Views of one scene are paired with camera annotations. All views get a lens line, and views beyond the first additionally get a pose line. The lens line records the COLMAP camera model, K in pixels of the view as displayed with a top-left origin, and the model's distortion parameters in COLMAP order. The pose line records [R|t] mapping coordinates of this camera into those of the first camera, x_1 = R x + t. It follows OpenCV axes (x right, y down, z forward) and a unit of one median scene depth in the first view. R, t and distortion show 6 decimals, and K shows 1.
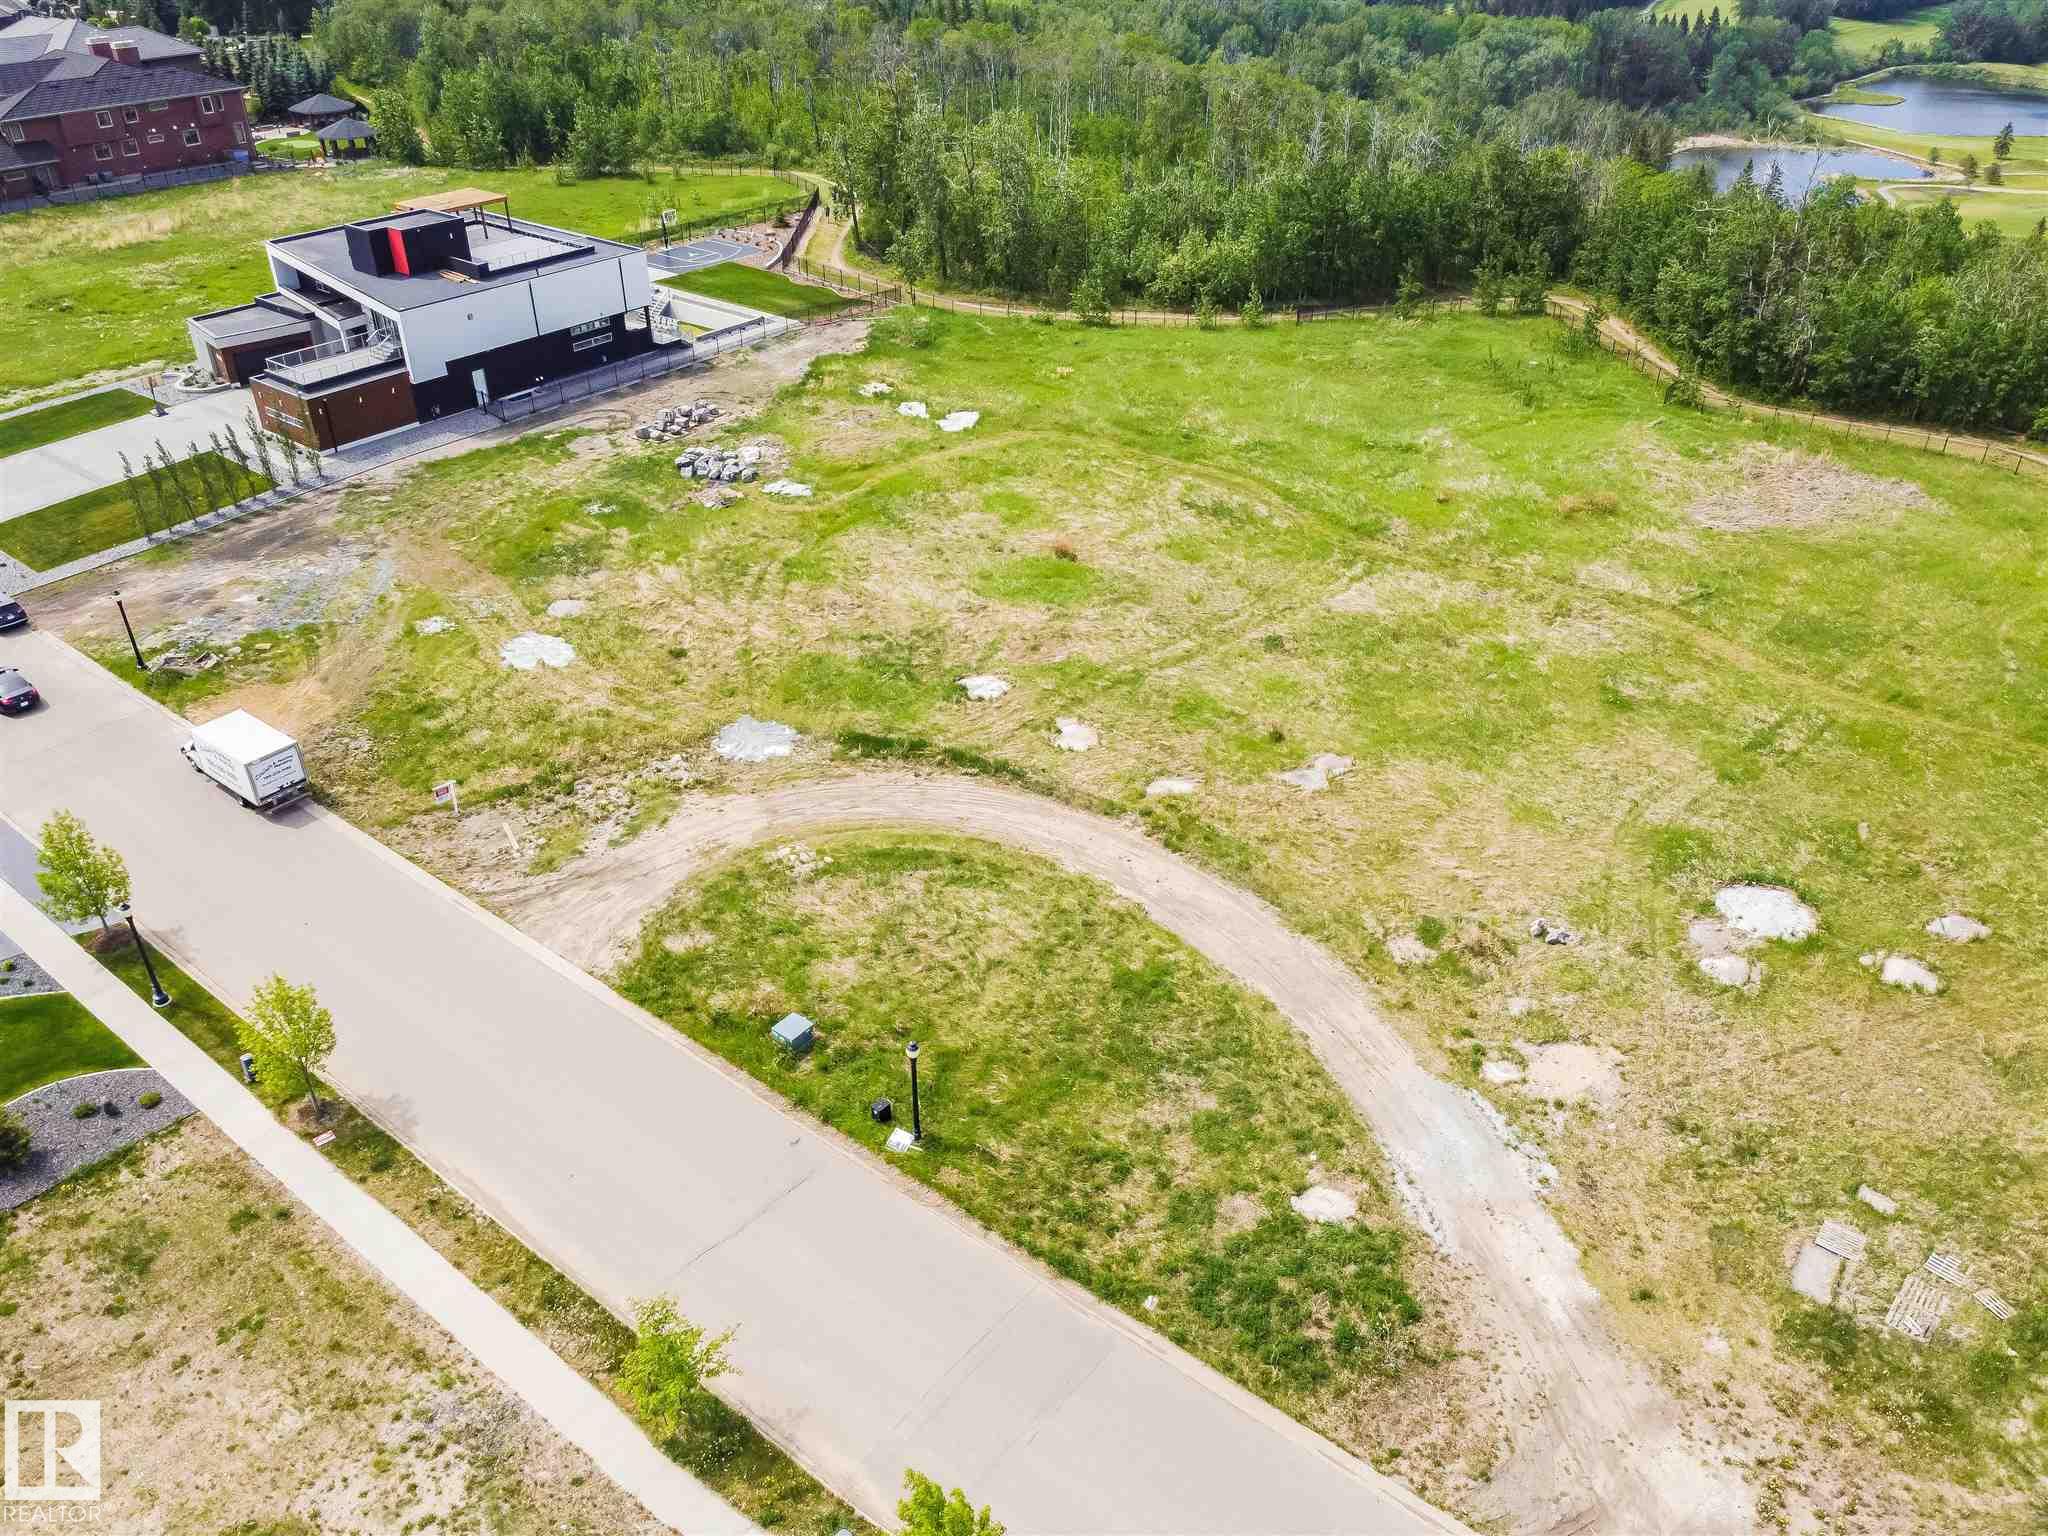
lens RADIAL K [[1557.8, 0, 1037.4], [0, 1557.8, 776.1], [0, 0, 1]] dist [-0.003360, -0.003811]
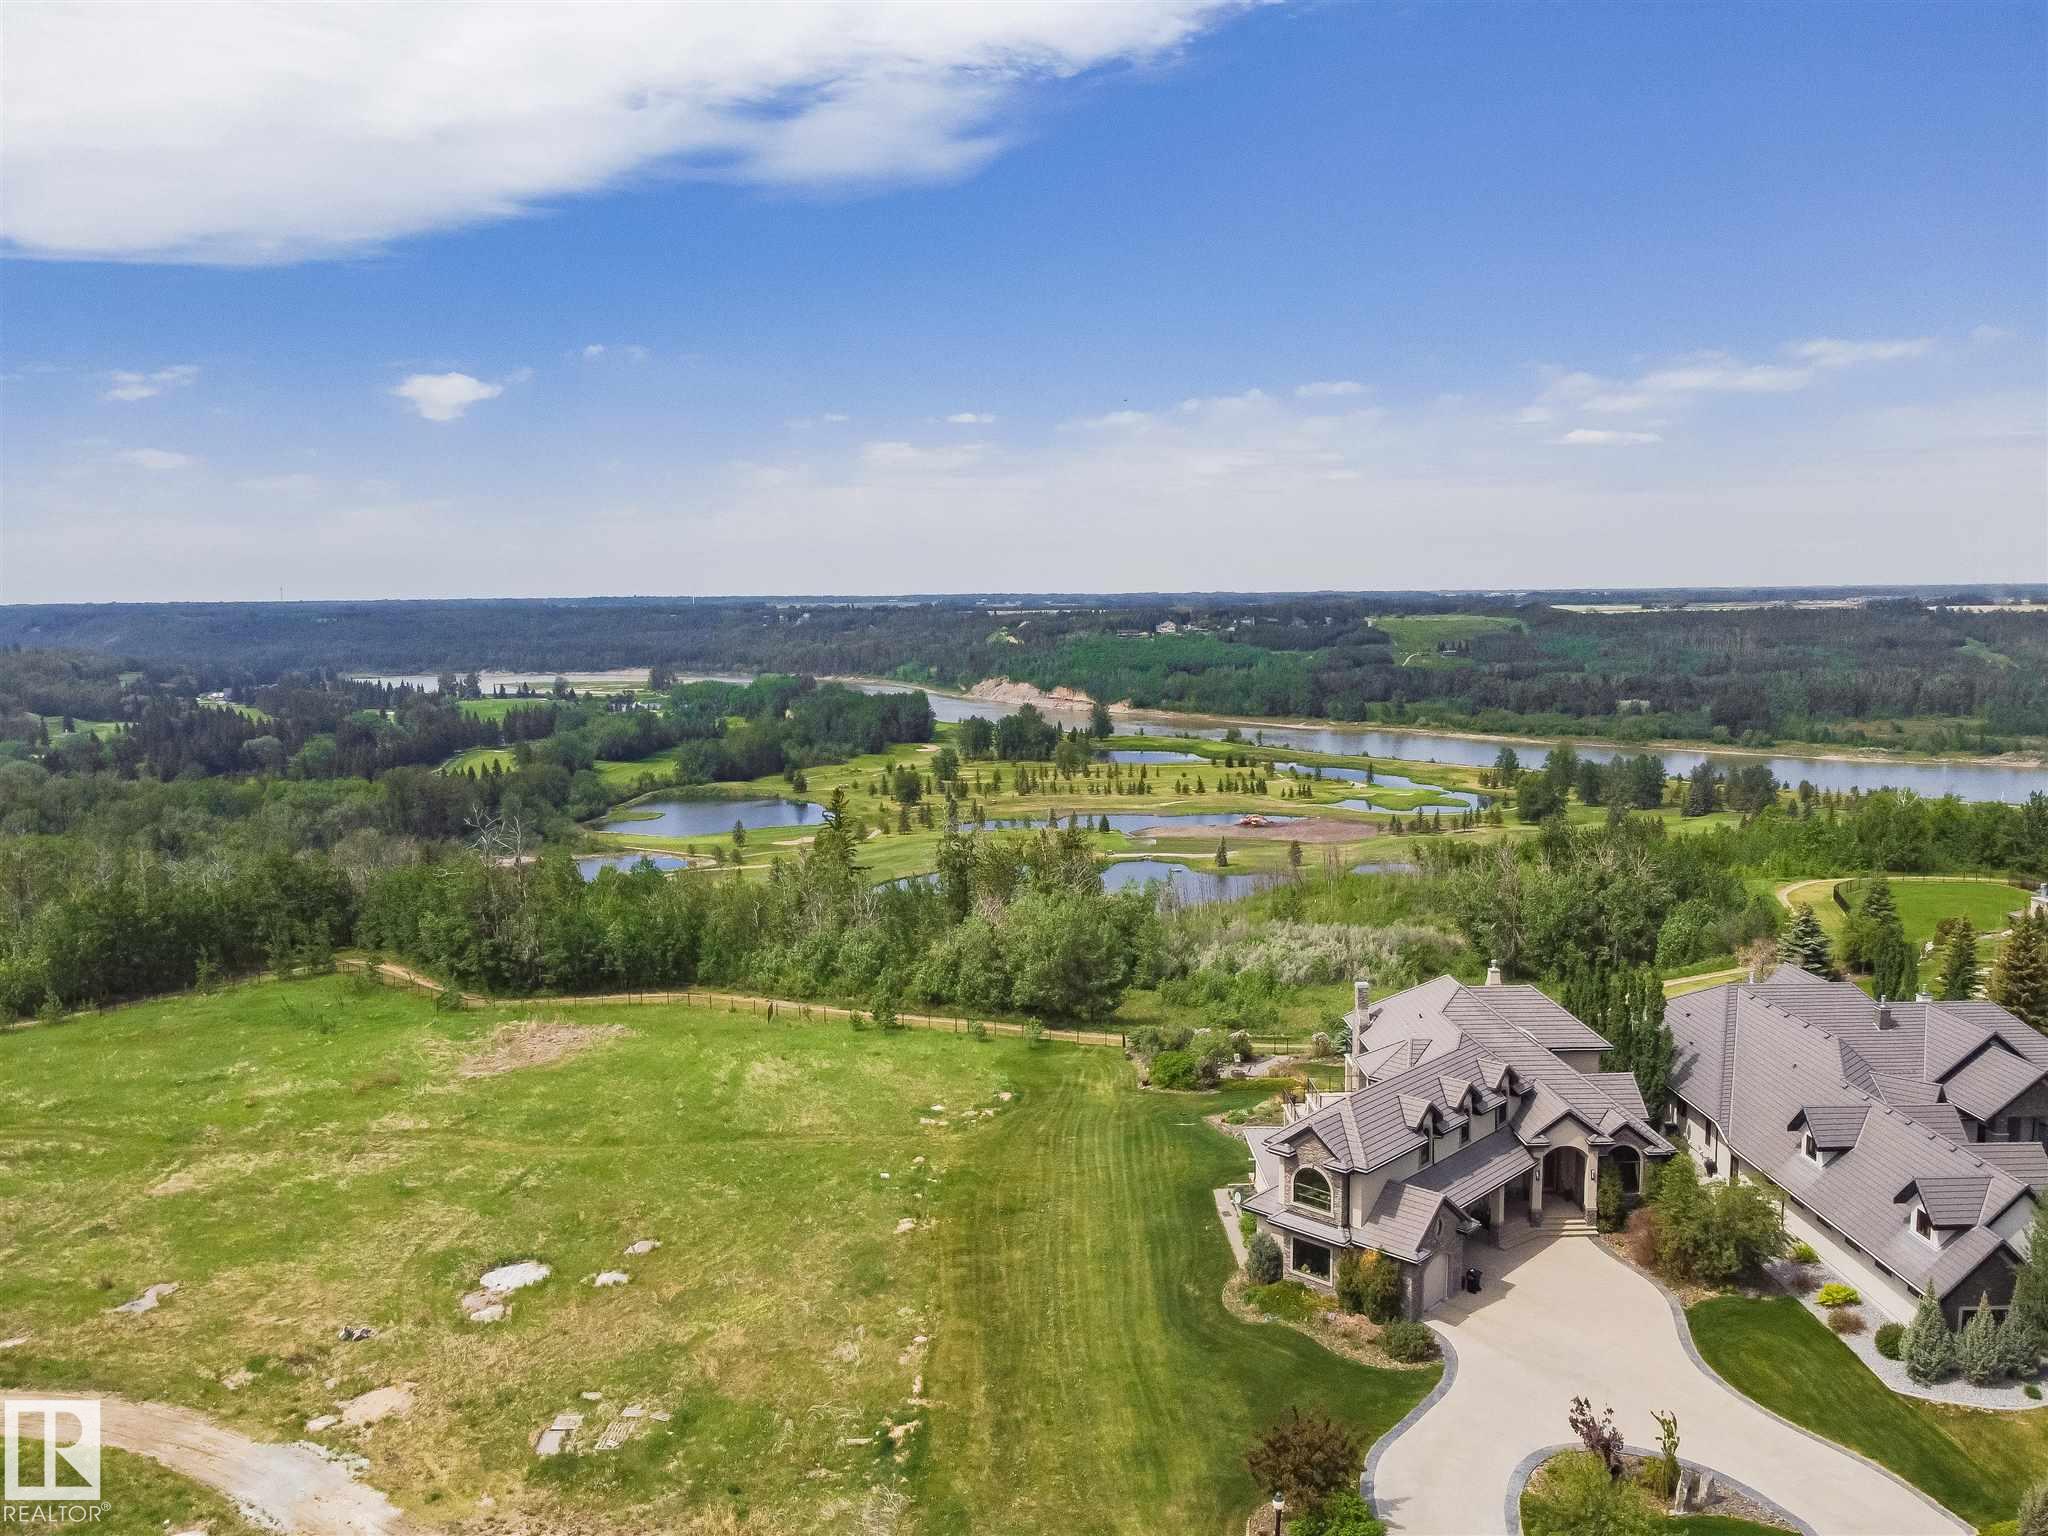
lens RADIAL K [[1557.8, 0, 1037.4], [0, 1557.8, 776.1], [0, 0, 1]] dist [-0.003360, -0.003811]
pose [[0.765876, -0.079179, 0.638095, -0.022786], [0.352009, 0.882096, -0.313044, 0.224771], [-0.538074, 0.464368, 0.703447, -0.339547]]
